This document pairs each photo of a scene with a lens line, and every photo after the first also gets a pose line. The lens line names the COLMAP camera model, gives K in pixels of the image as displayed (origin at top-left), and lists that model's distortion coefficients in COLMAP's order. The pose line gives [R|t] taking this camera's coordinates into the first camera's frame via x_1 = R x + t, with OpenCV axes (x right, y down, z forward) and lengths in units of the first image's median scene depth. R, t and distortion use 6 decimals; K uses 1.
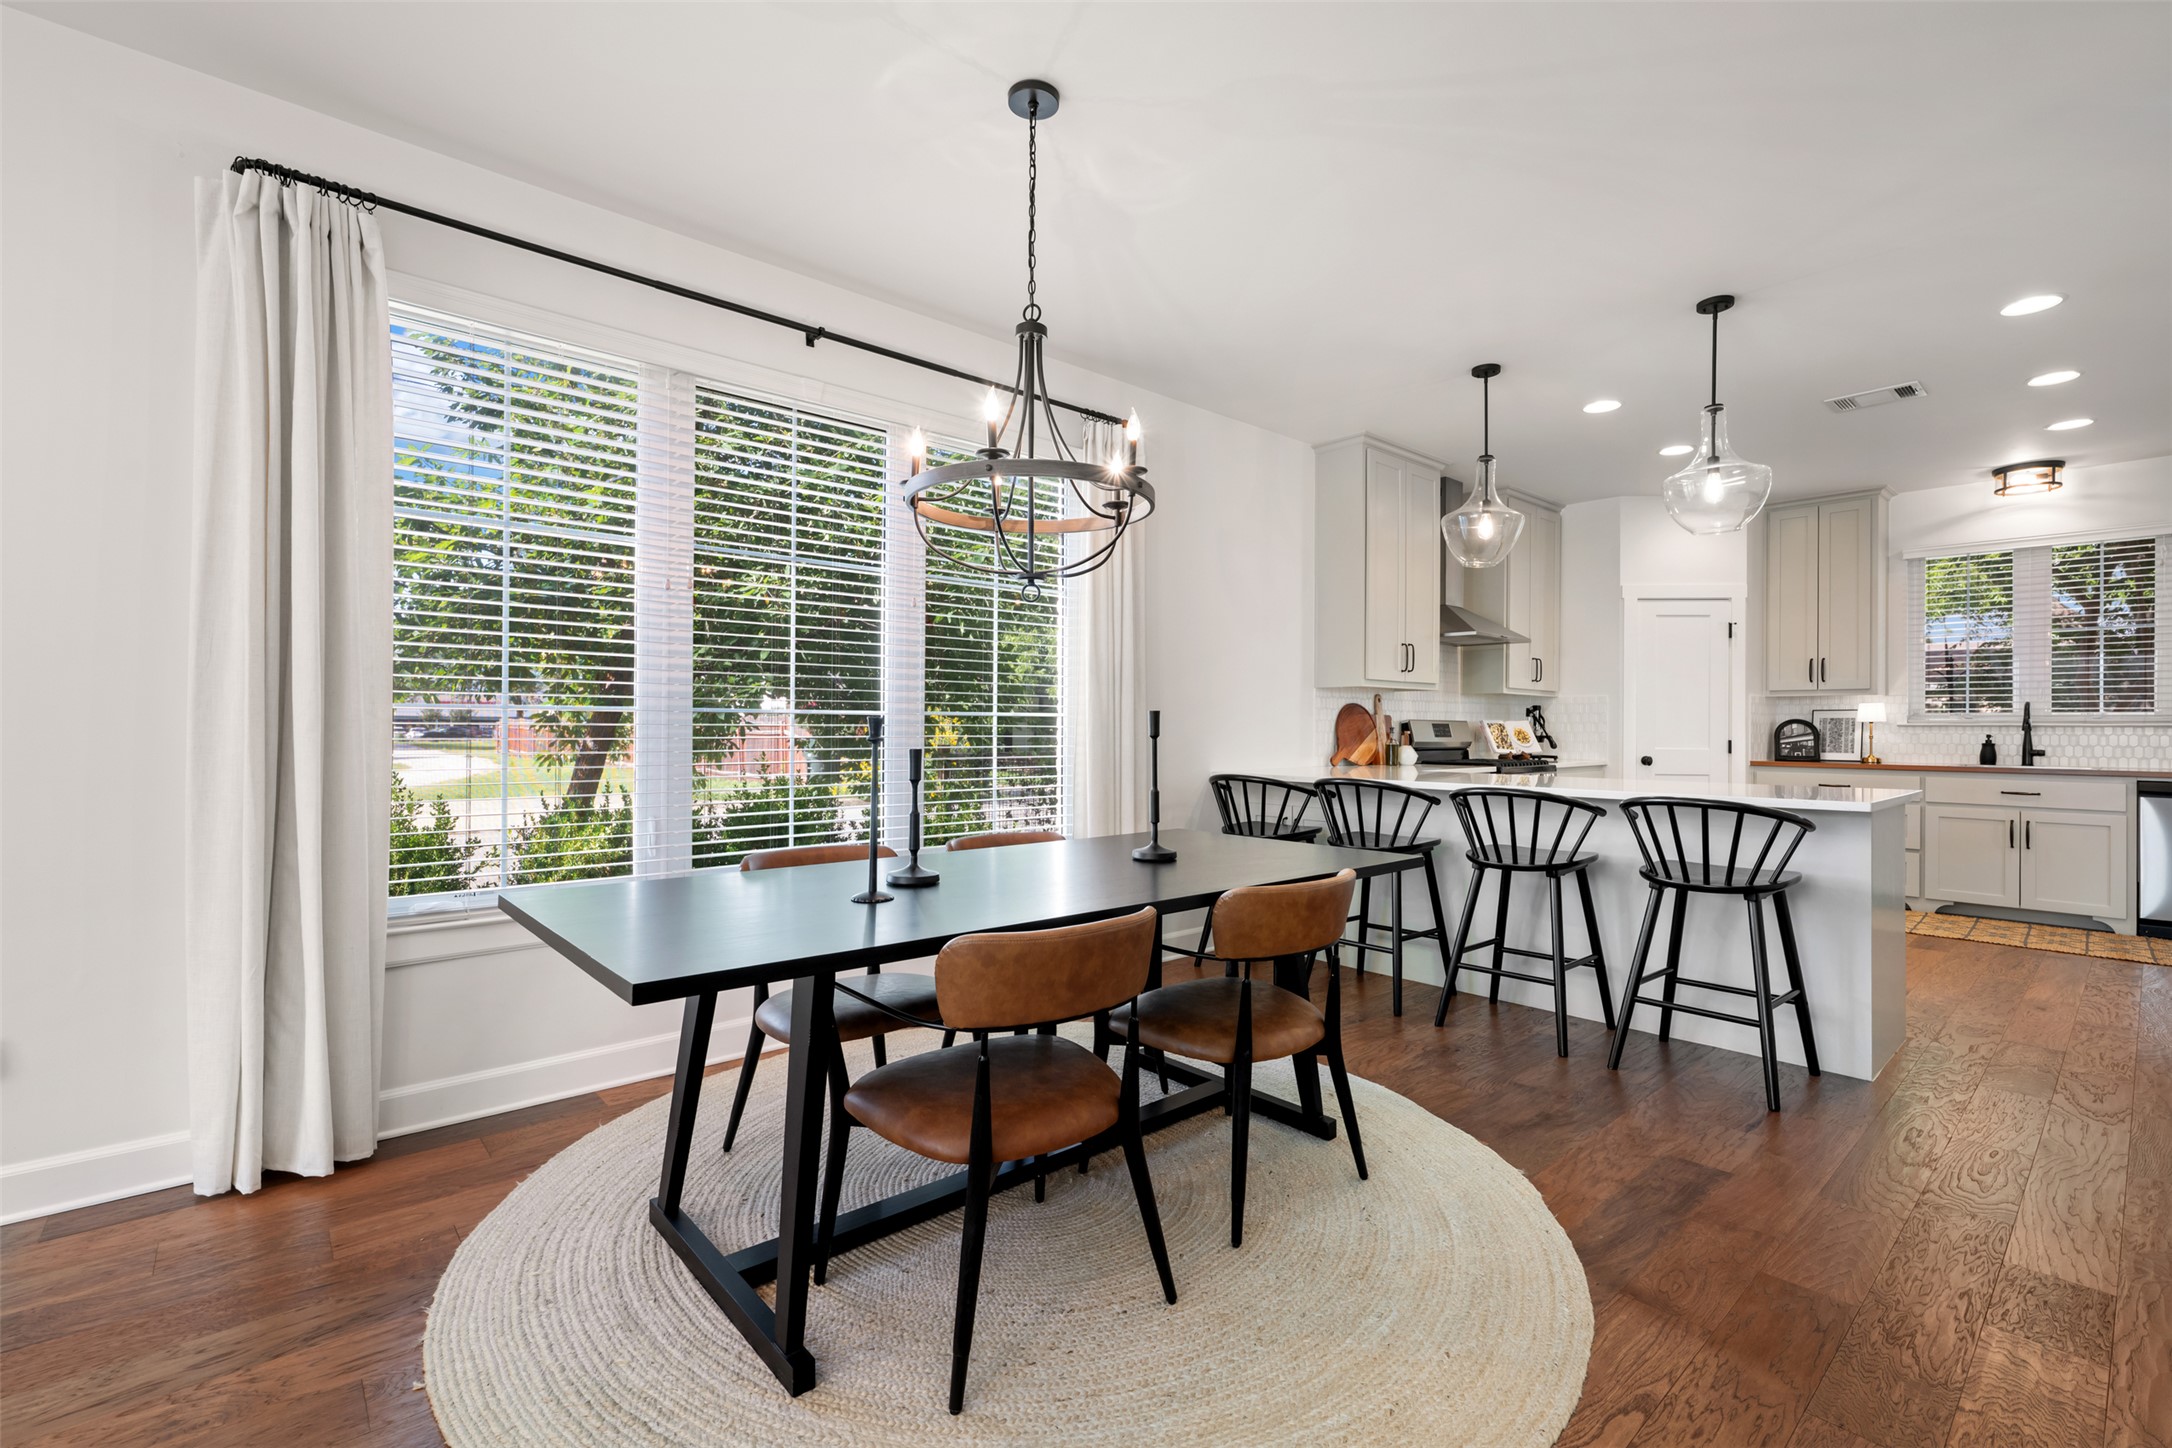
lens RADIAL K [[942.1, 0, 1088.3], [0, 942.1, 726.7], [0, 0, 1]] dist [-0.000820, -0.000403]
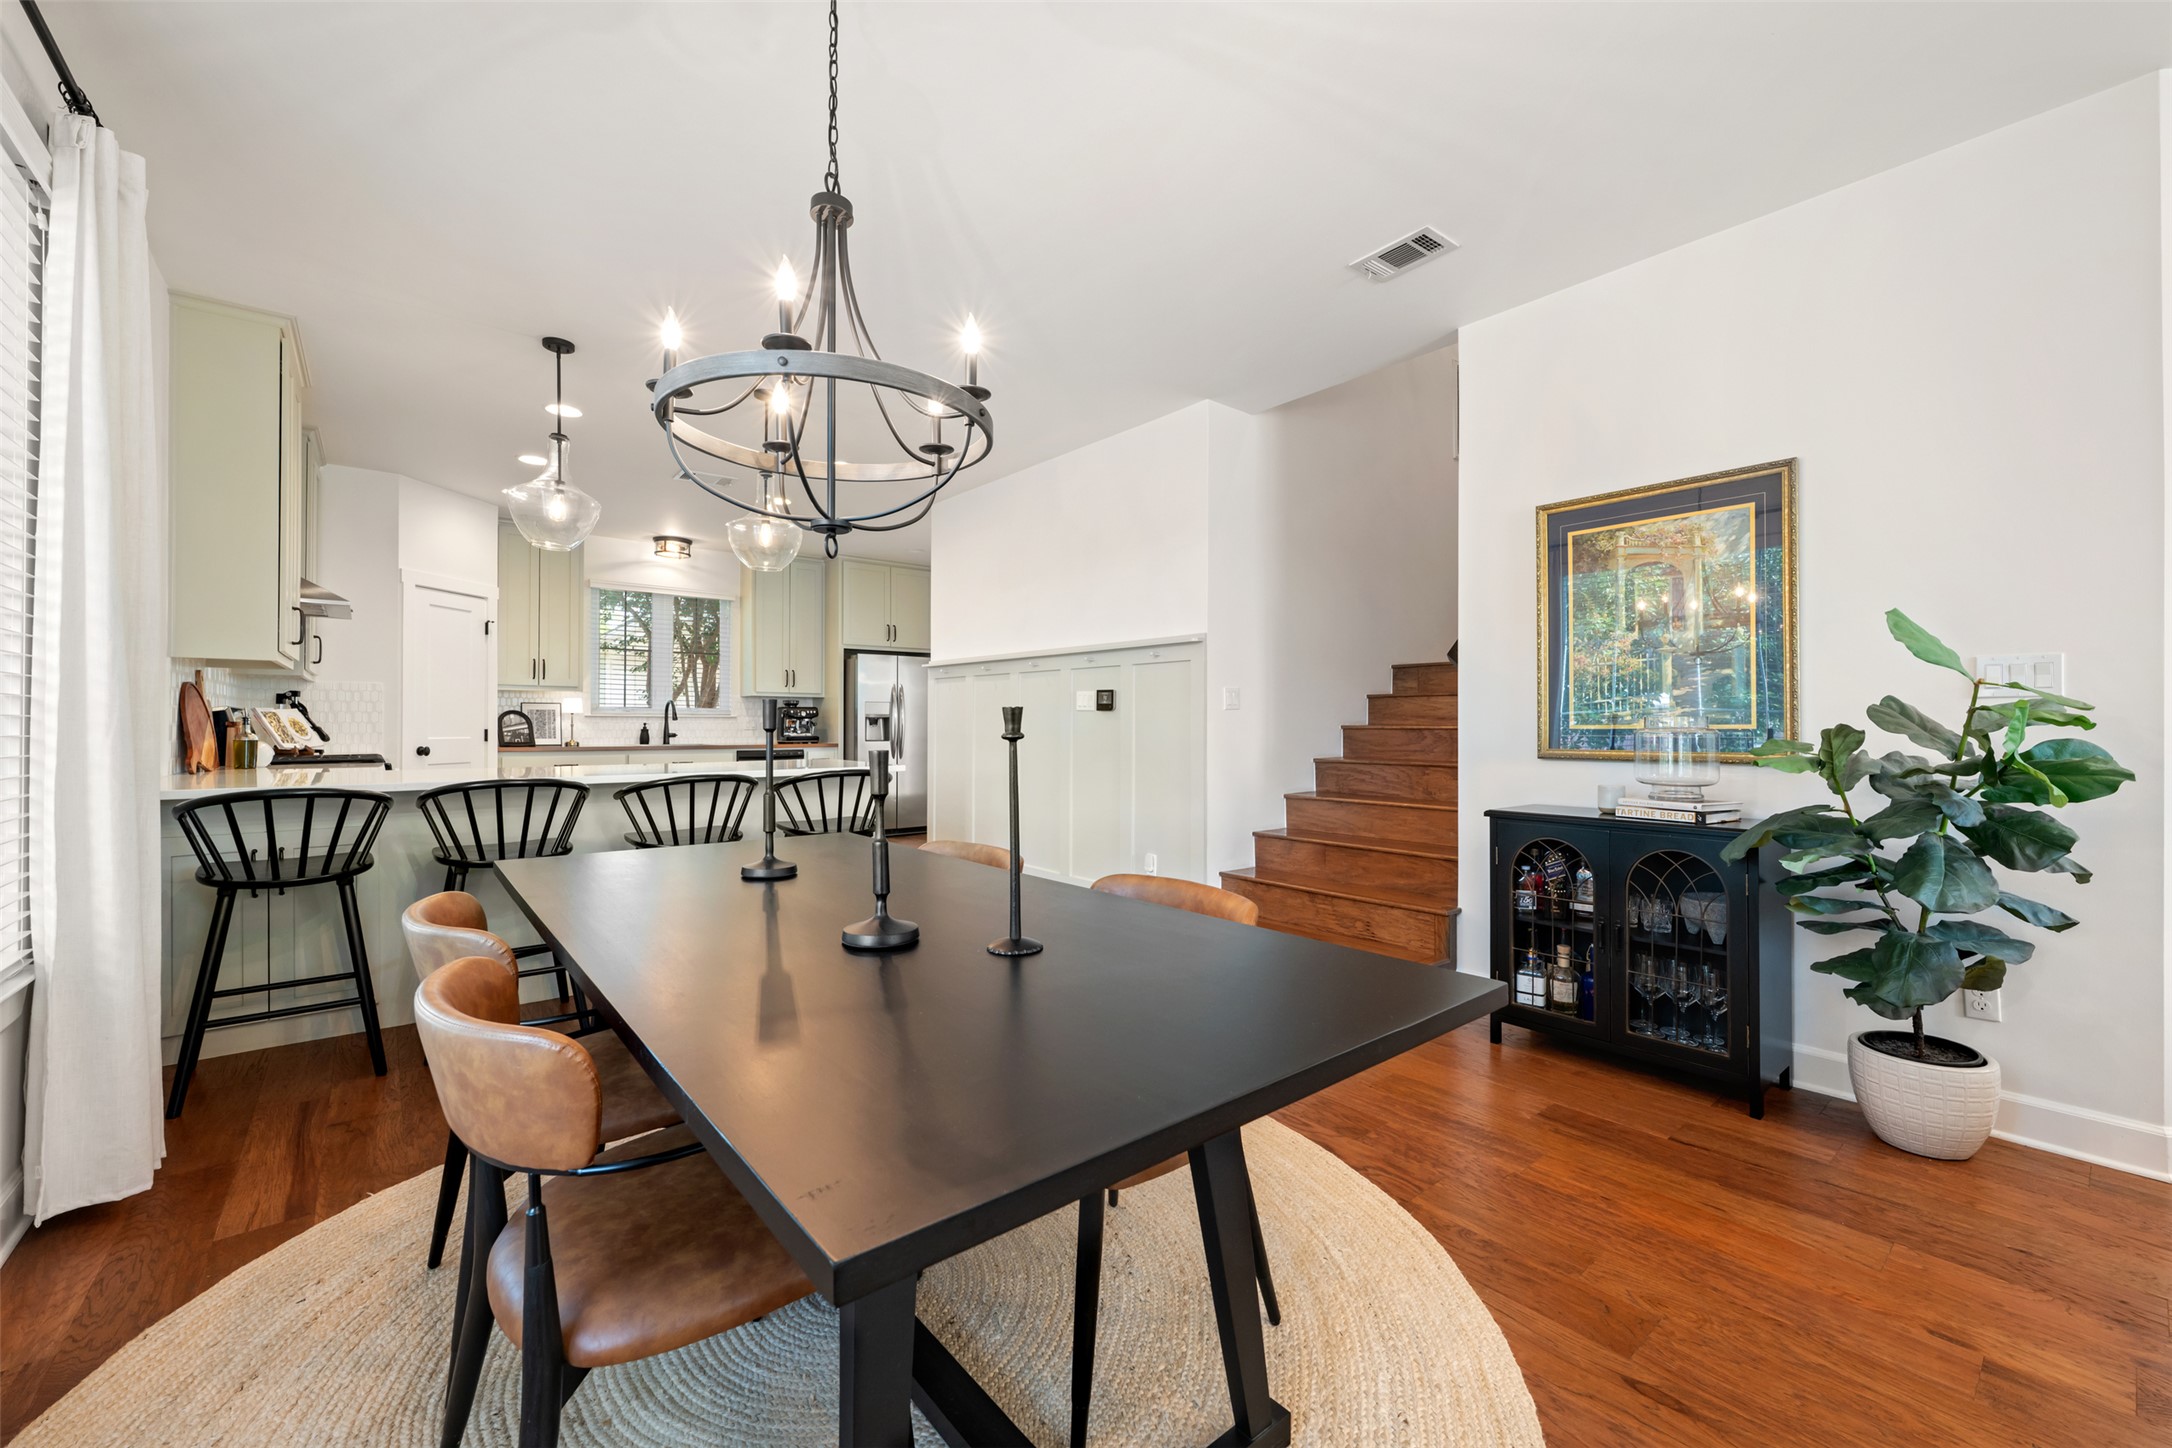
lens RADIAL K [[858.7, 0, 1082.1], [0, 858.7, 721.8], [0, 0, 1]] dist [-0.000242, 0.000396]
pose [[0.032432, -0.004085, 0.999466, -0.310256], [-0.005196, 0.999977, 0.004256, -0.002136], [-0.999460, -0.005331, 0.032410, 0.311891]]
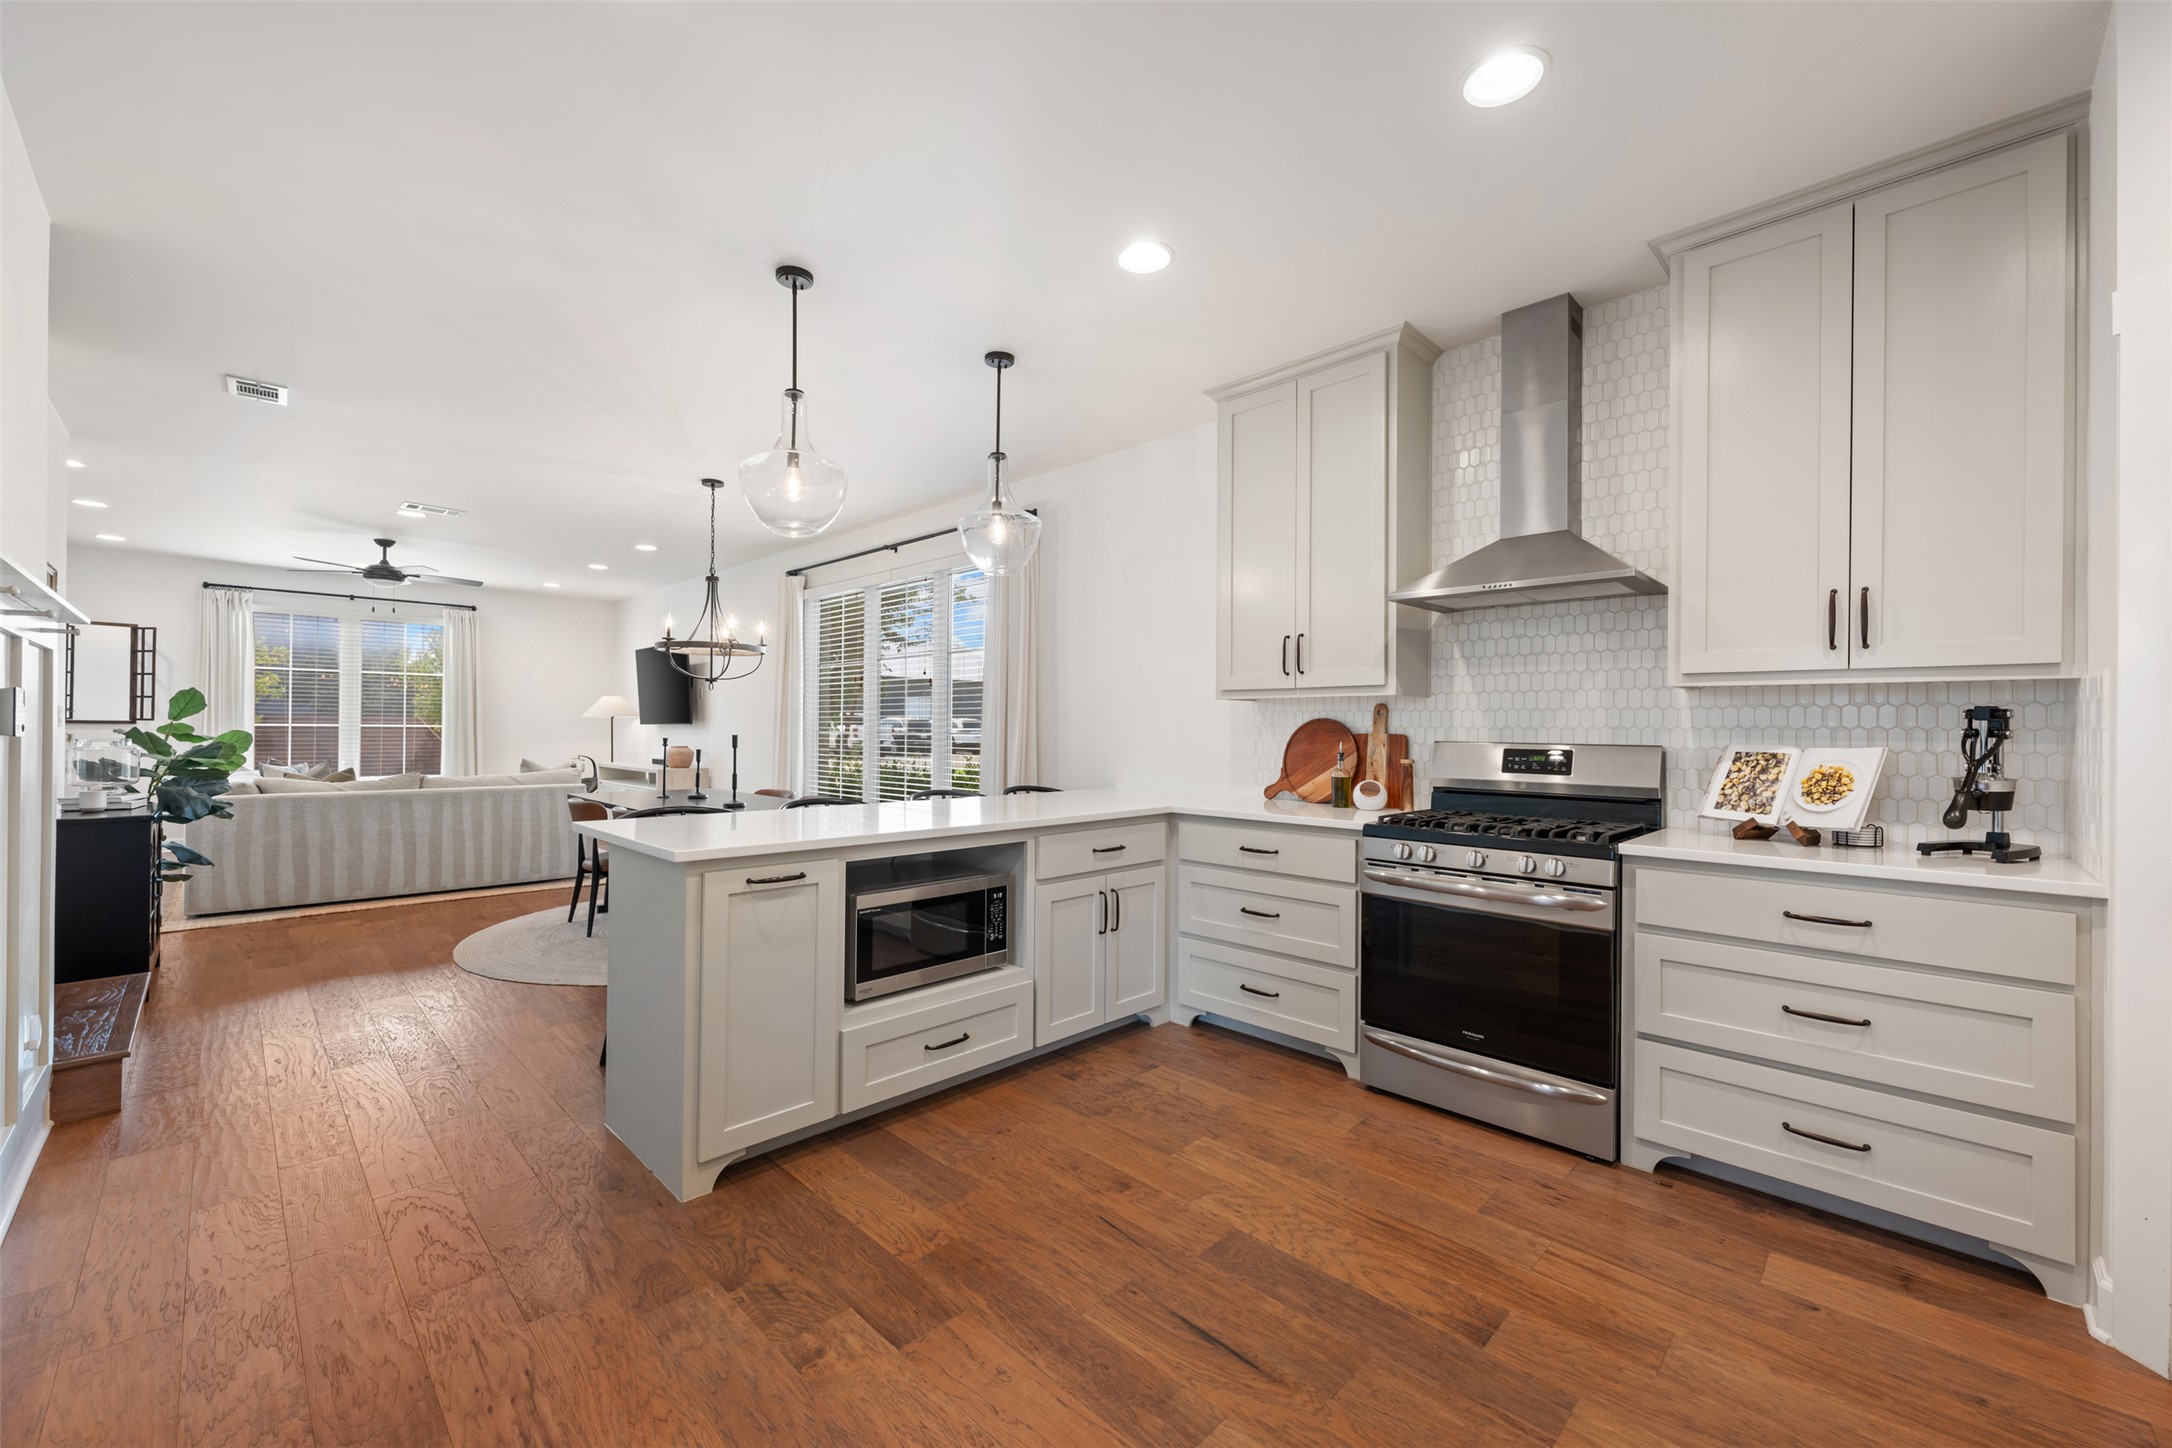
lens RADIAL K [[858.7, 0, 1082.1], [0, 858.7, 721.8], [0, 0, 1]] dist [-0.000242, 0.000396]
pose [[0.068303, -0.012539, -0.997586, 0.895845], [-0.006234, 0.999896, -0.012995, -0.011809], [0.997645, 0.007107, 0.068218, 0.731262]]
